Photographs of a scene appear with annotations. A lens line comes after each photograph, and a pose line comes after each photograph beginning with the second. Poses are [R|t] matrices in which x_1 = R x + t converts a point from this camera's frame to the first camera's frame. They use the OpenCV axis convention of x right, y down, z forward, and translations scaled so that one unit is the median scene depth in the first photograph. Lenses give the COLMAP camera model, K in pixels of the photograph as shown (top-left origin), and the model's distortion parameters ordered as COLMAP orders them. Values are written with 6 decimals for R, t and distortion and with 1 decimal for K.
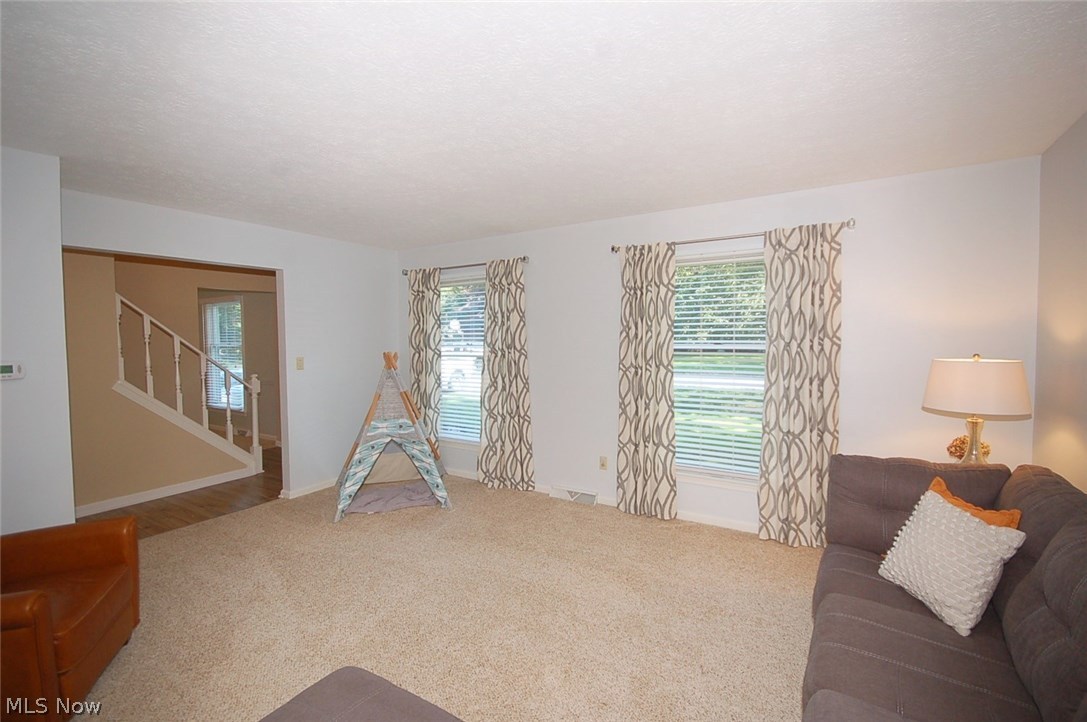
lens RADIAL K [[475.9, 0, 546.5], [0, 475.9, 357.4], [0, 0, 1]] dist [0.000887, 0.000009]
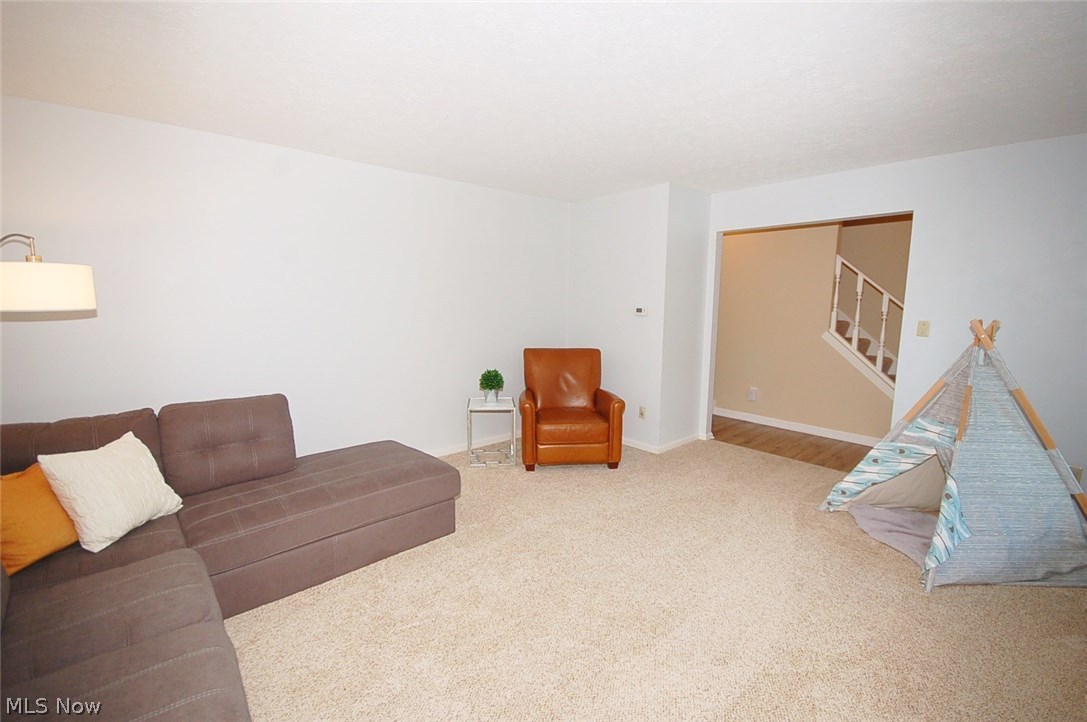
lens RADIAL K [[475.9, 0, 546.5], [0, 475.9, 357.4], [0, 0, 1]] dist [0.000887, 0.000009]
pose [[-0.279767, 0.130682, -0.951132, 0.431595], [-0.042967, 0.987996, 0.148385, -0.031995], [0.959106, 0.082381, -0.270793, 0.652974]]
